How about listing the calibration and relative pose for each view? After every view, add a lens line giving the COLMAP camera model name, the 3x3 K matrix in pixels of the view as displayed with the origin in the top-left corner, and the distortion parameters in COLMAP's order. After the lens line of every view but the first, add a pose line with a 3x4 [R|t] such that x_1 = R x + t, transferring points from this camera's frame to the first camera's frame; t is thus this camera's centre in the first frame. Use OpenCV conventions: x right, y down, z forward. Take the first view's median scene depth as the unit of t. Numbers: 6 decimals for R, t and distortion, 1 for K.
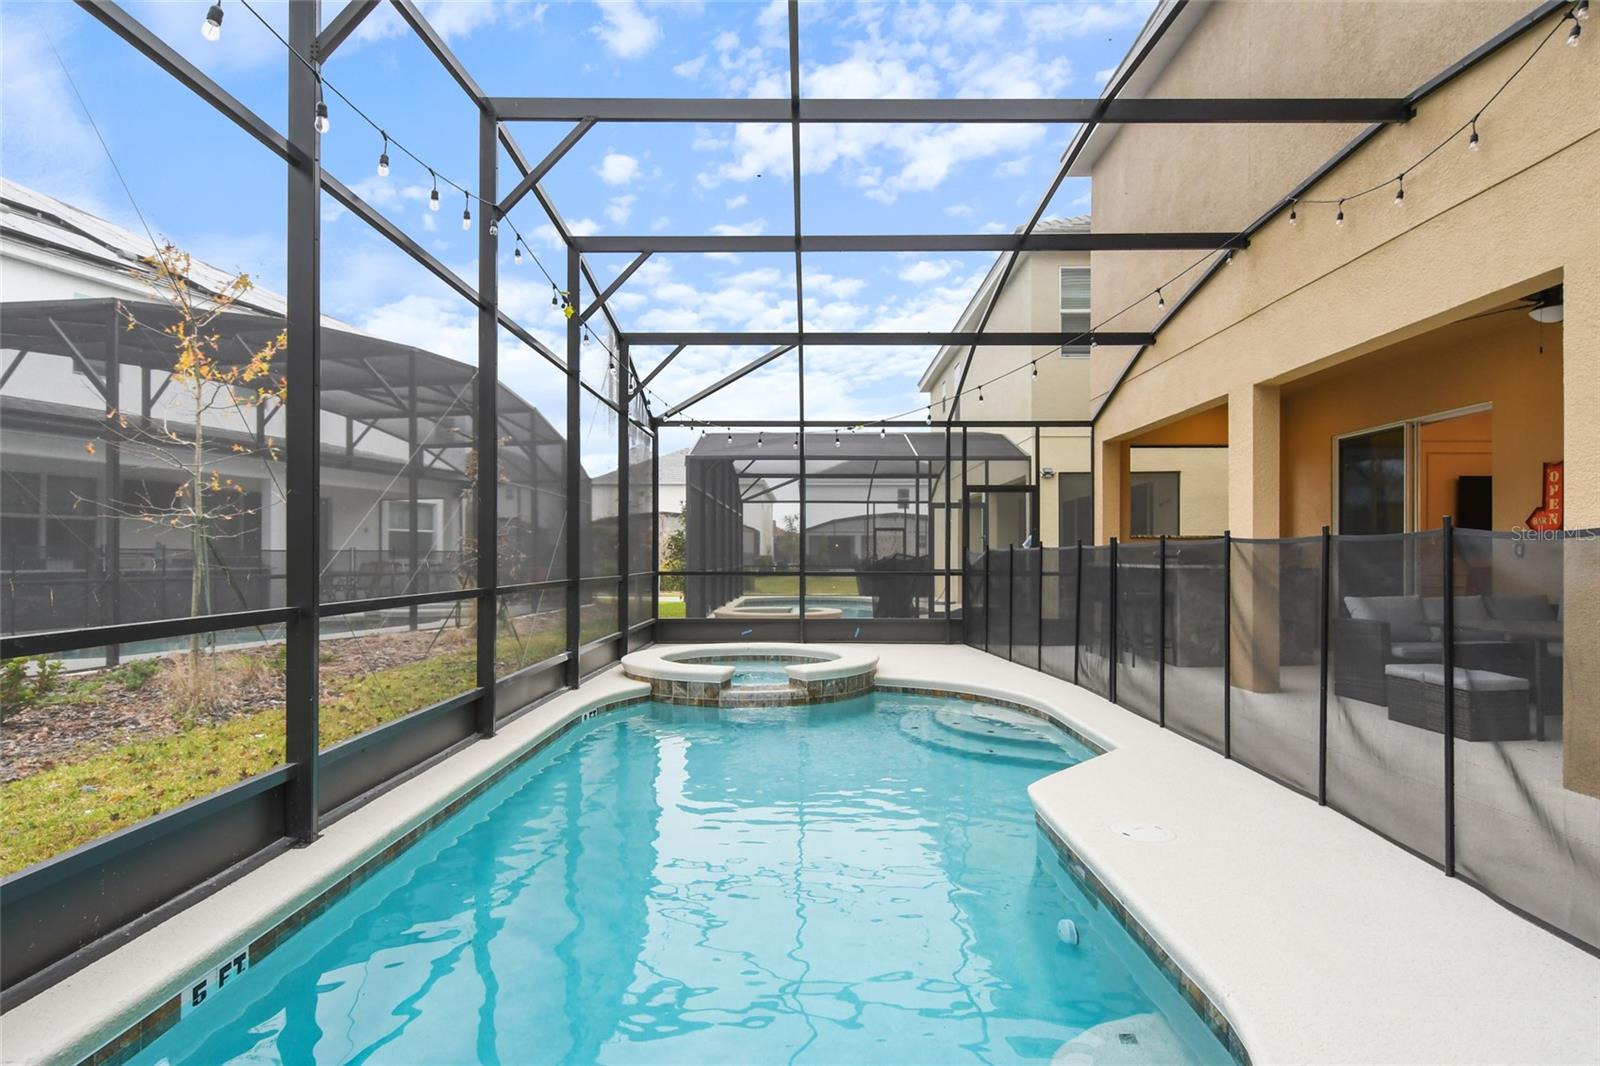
lens RADIAL K [[914.0, 0, 805.2], [0, 914.0, 543.5], [0, 0, 1]] dist [0.017662, 0.000522]
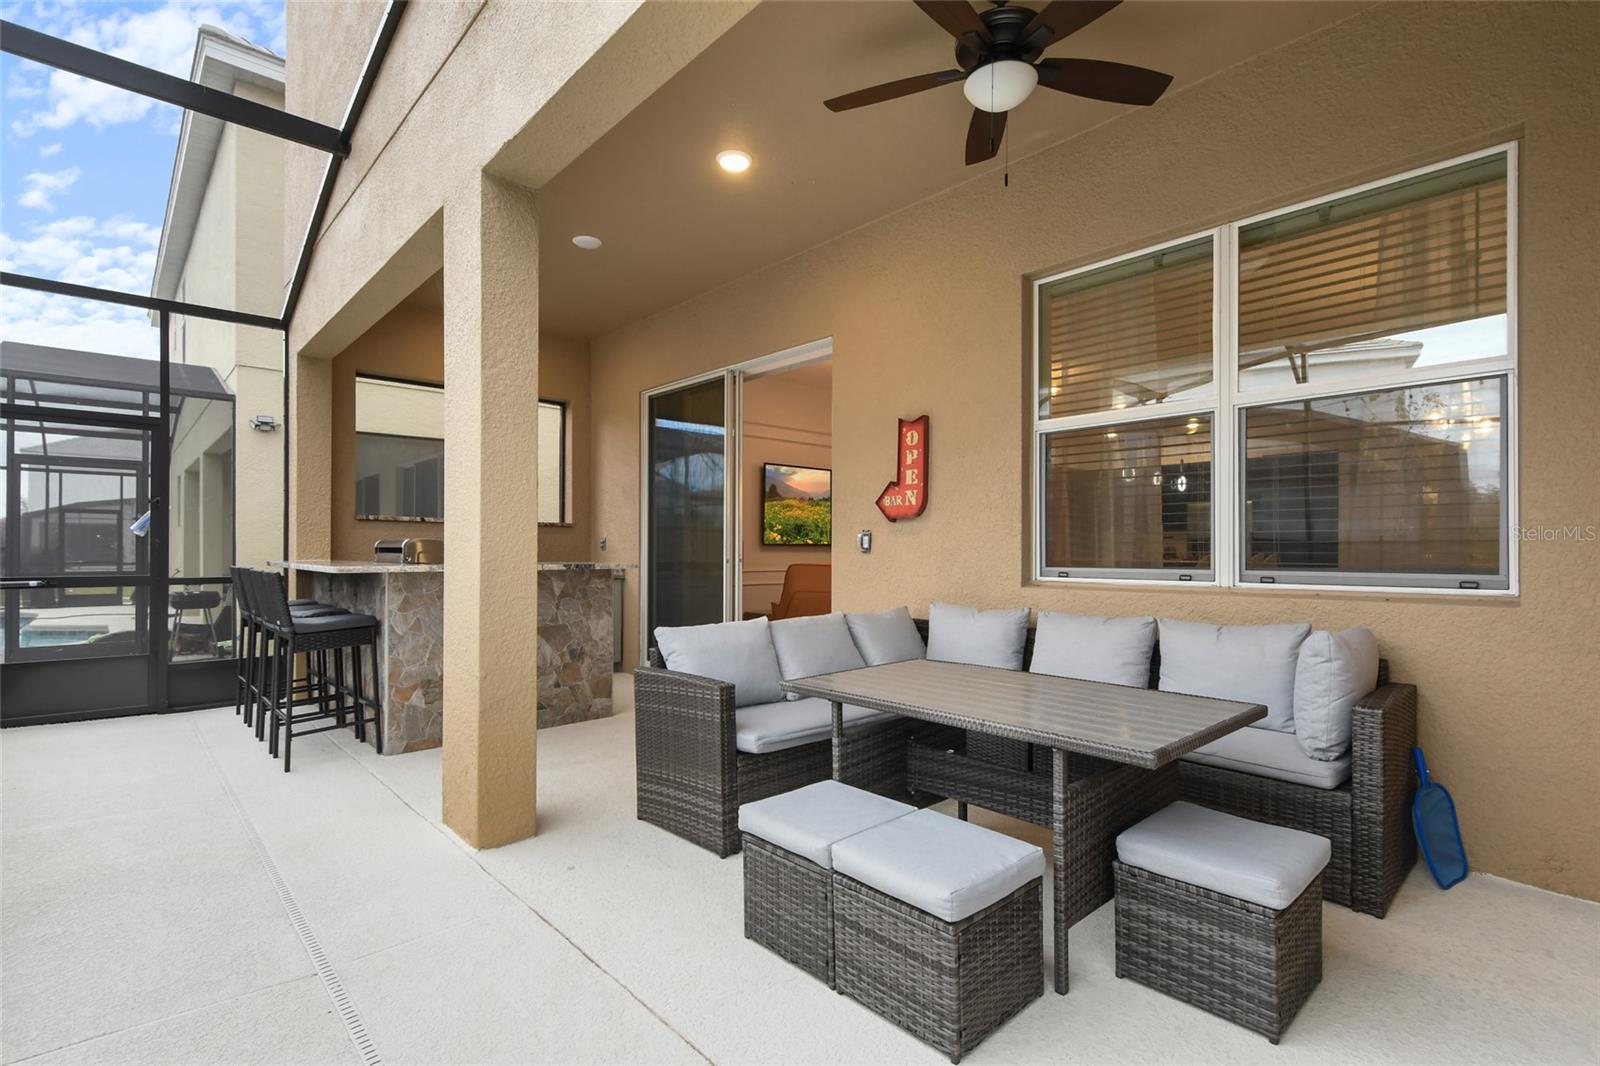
lens RADIAL K [[768.7, 0, 799.5], [0, 768.7, 545.6], [0, 0, 1]] dist [0.022387, 0.000040]
pose [[0.751159, 0.003003, 0.660115, 0.291400], [-0.010162, 0.999924, 0.007015, 0.005548], [-0.660043, -0.011977, 0.751132, 0.502394]]
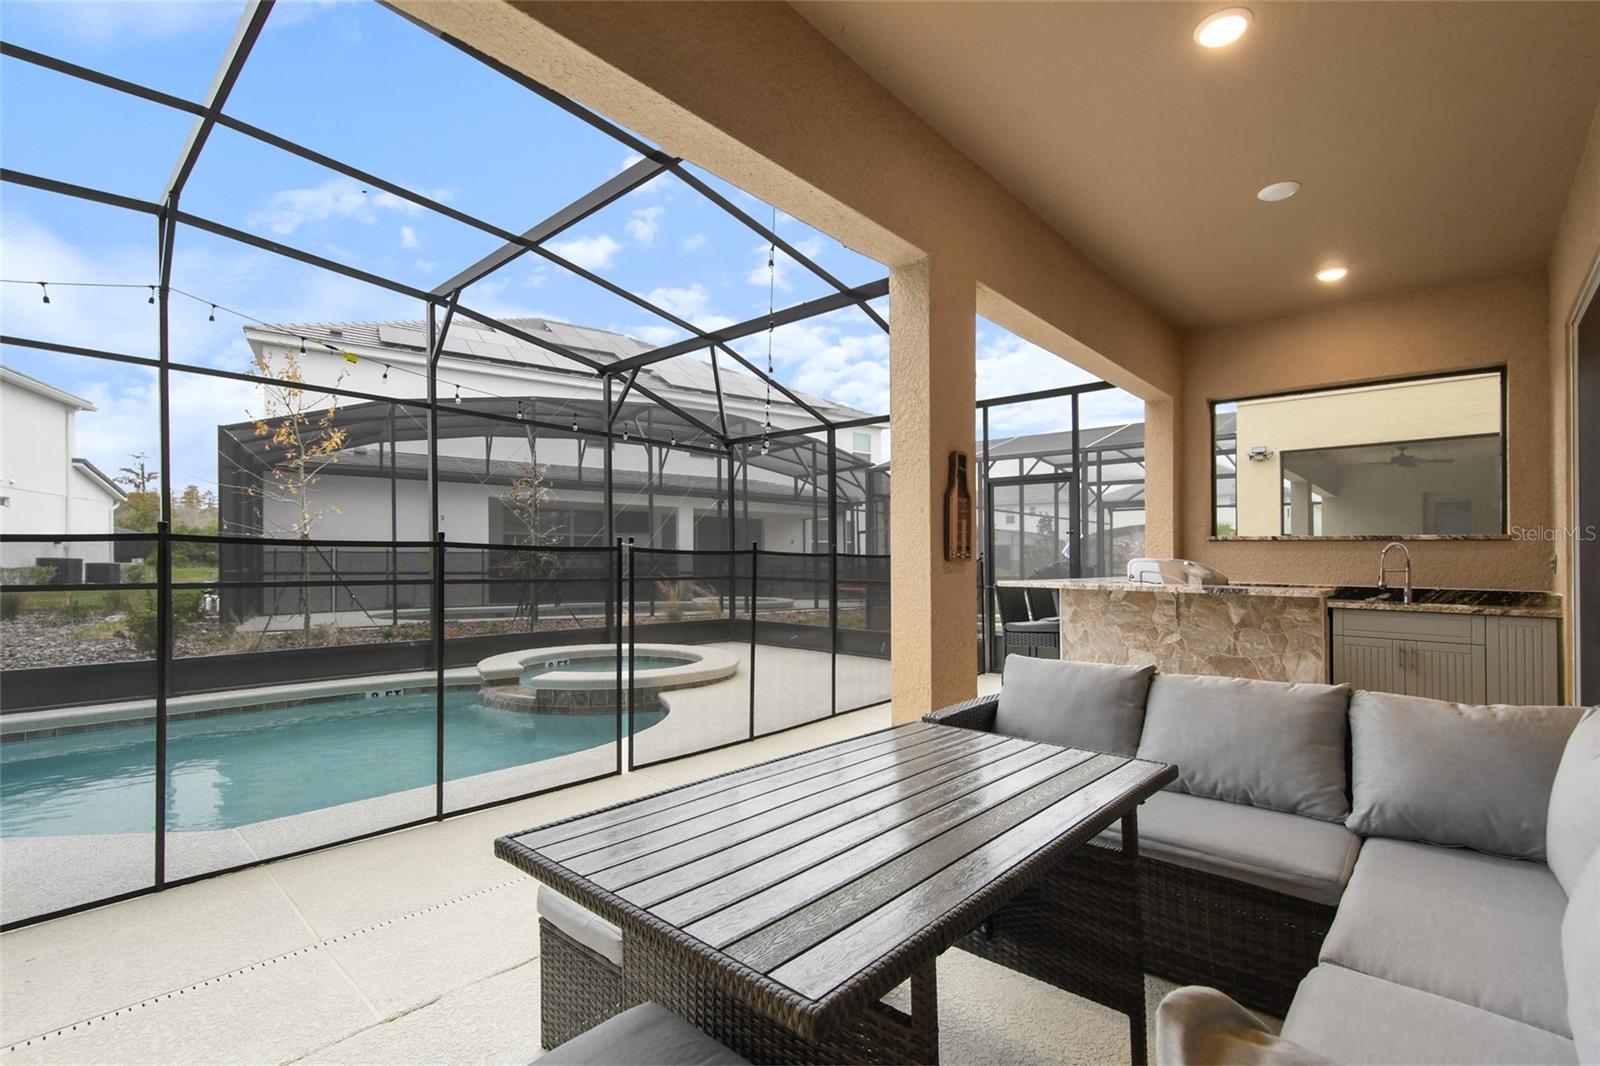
lens RADIAL K [[710.4, 0, 808.0], [0, 710.4, 551.7], [0, 0, 1]] dist [0.000857, 0.000269]
pose [[0.733430, -0.003611, -0.679755, 0.612778], [0.004606, 0.999989, -0.000342, 0.001408], [0.679749, -0.002881, 0.733439, 0.526549]]
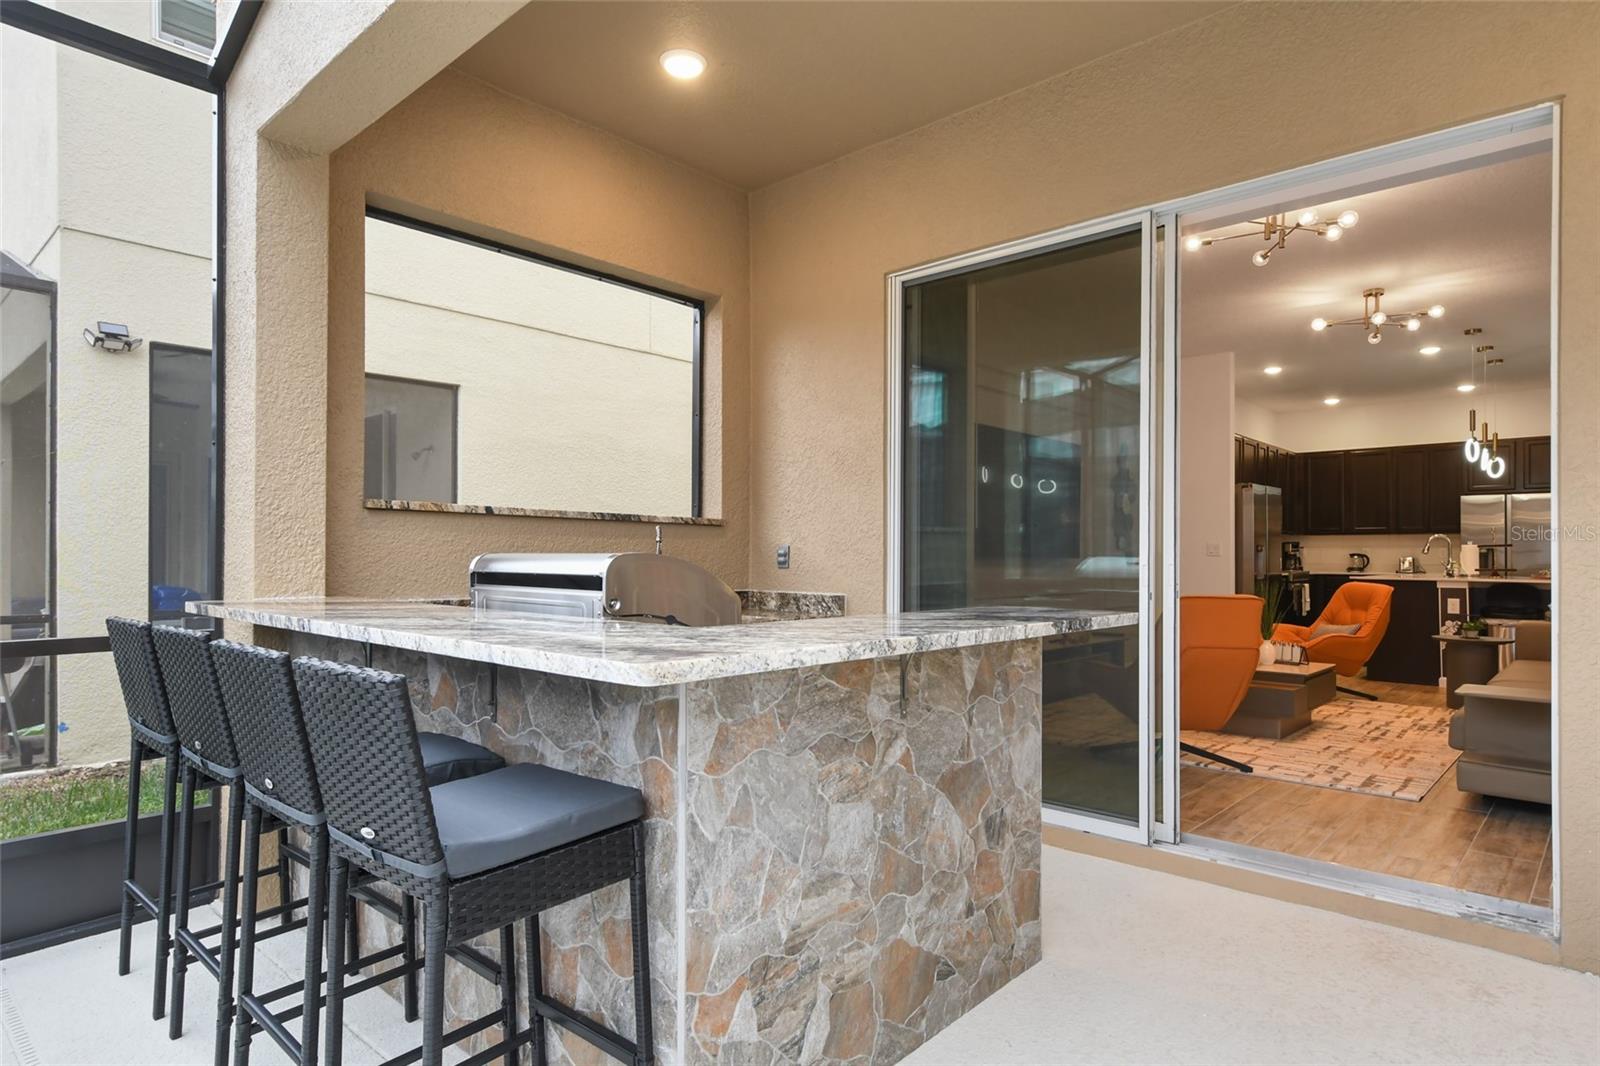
lens RADIAL K [[914.0, 0, 805.2], [0, 914.0, 543.5], [0, 0, 1]] dist [0.017662, 0.000522]
pose [[0.685546, 0.008772, 0.727976, 0.294988], [-0.012515, 0.999922, -0.000263, 0.003929], [-0.727922, -0.008930, 0.685602, 0.861453]]
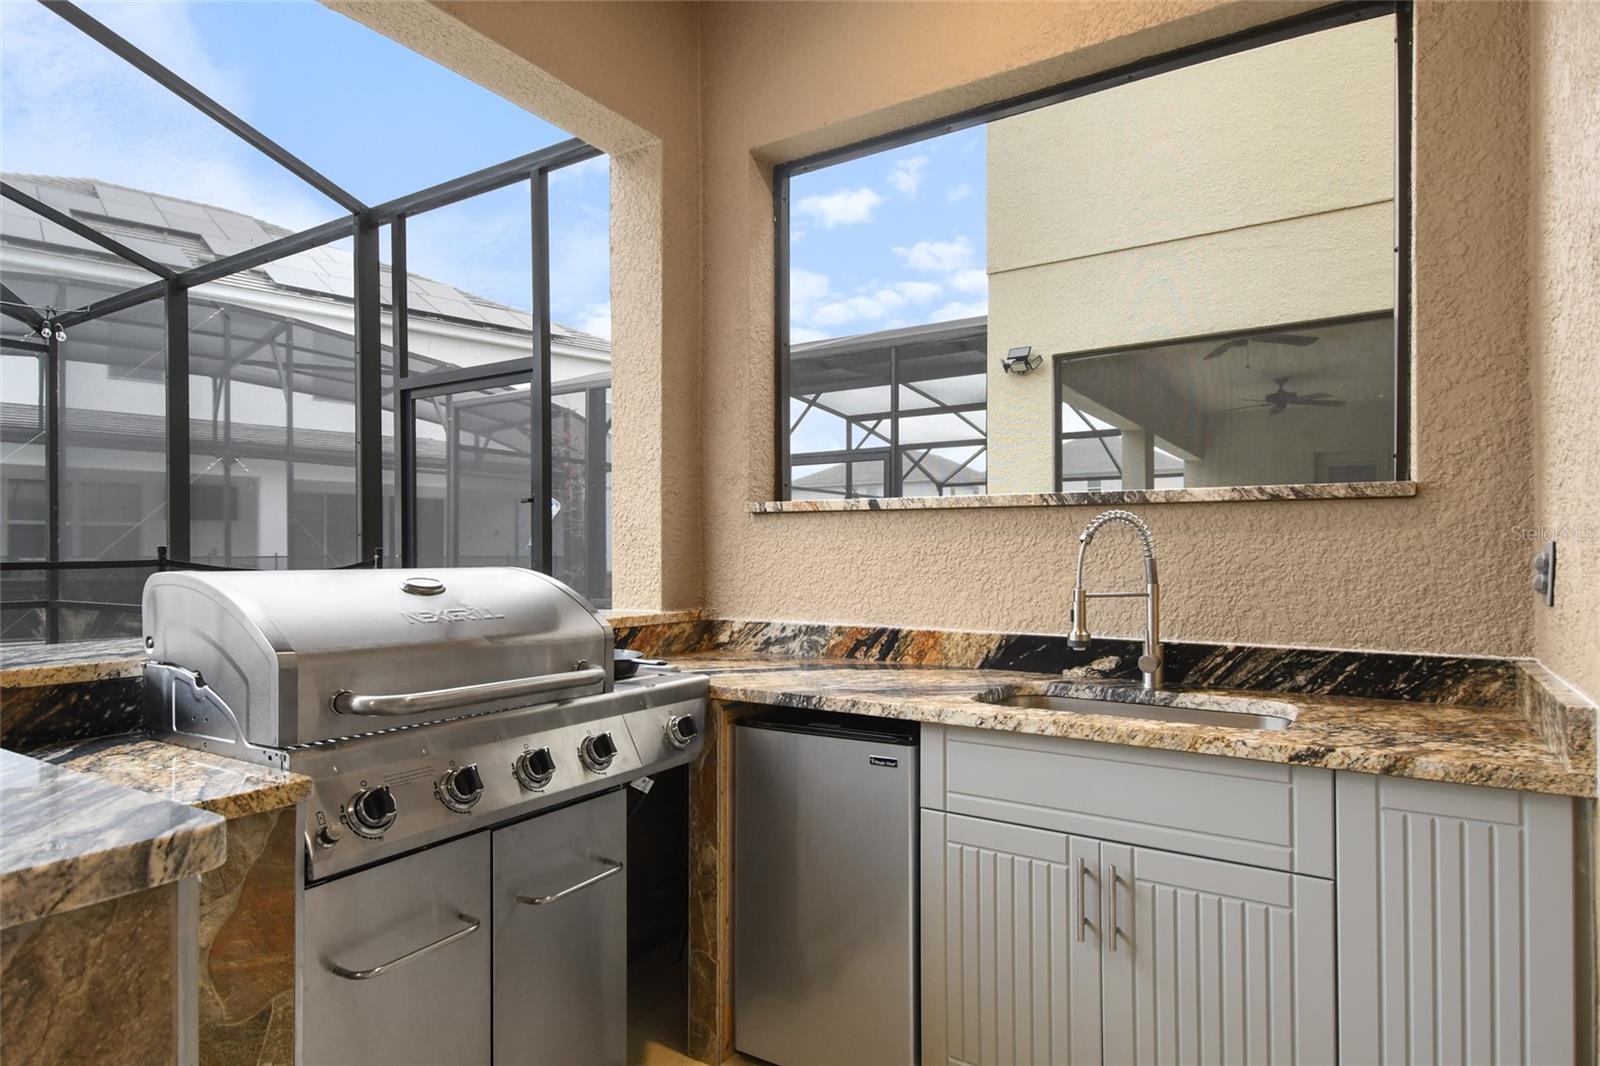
lens RADIAL K [[881.1, 0, 793.9], [0, 881.1, 558.2], [0, 0, 1]] dist [0.012129, -0.000070]
pose [[0.831668, -0.002582, -0.555268, 0.629024], [0.014878, 0.999734, 0.017635, 0.003406], [0.555074, -0.022927, 0.831485, 0.982138]]
